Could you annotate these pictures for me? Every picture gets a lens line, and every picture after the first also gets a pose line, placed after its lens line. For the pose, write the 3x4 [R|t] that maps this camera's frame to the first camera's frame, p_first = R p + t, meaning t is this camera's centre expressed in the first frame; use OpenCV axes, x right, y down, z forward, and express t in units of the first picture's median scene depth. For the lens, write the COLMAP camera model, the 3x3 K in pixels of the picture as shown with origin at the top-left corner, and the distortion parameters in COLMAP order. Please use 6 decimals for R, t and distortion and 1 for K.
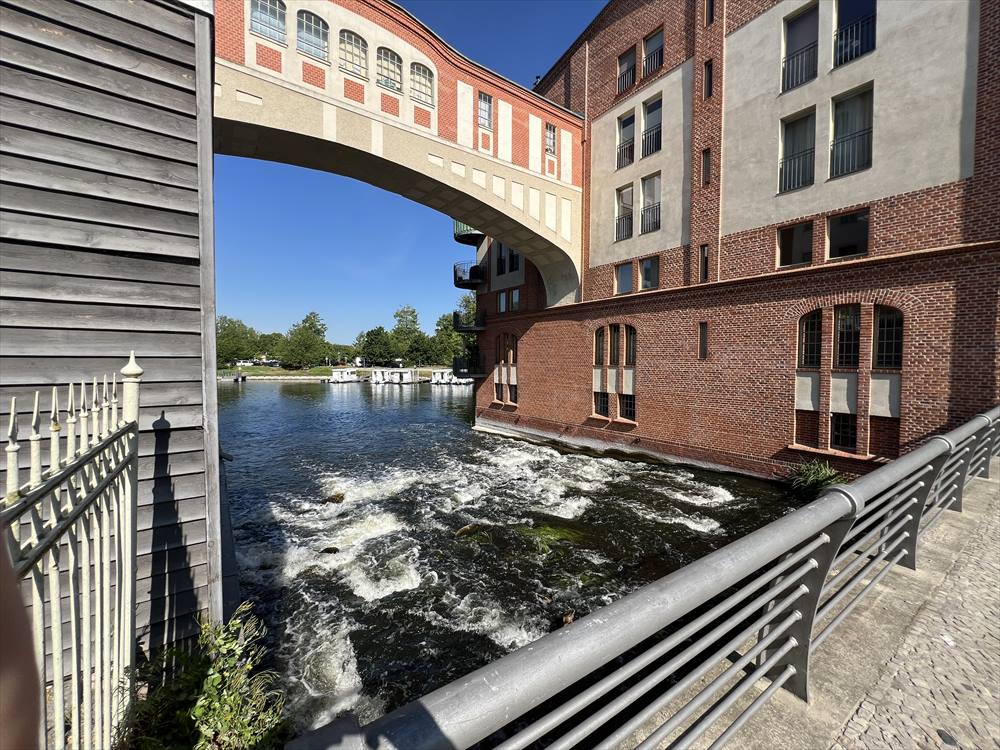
lens RADIAL K [[403.2, 0, 498.5], [0, 403.2, 372.0], [0, 0, 1]] dist [-0.000124, 0.000601]
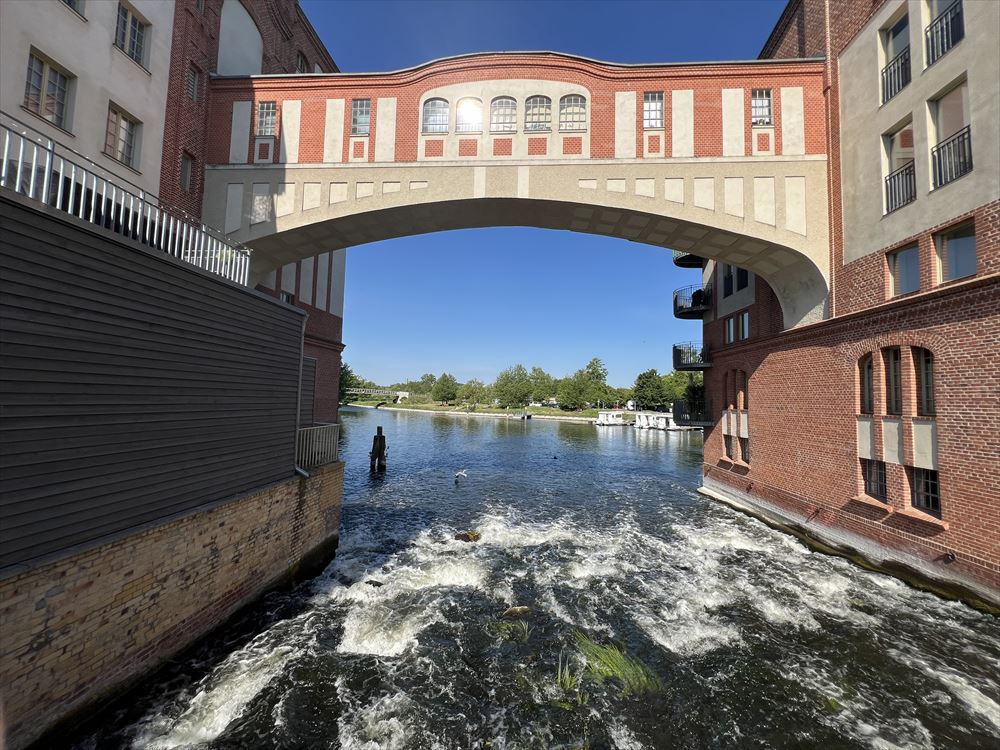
lens RADIAL K [[403.2, 0, 498.5], [0, 403.2, 371.5], [0, 0, 1]] dist [-0.000124, 0.000601]
pose [[0.770596, -0.029060, -0.636661, 0.215590], [-0.041184, 0.994601, -0.095246, -0.000773], [0.635992, 0.099616, 0.765239, 0.168768]]
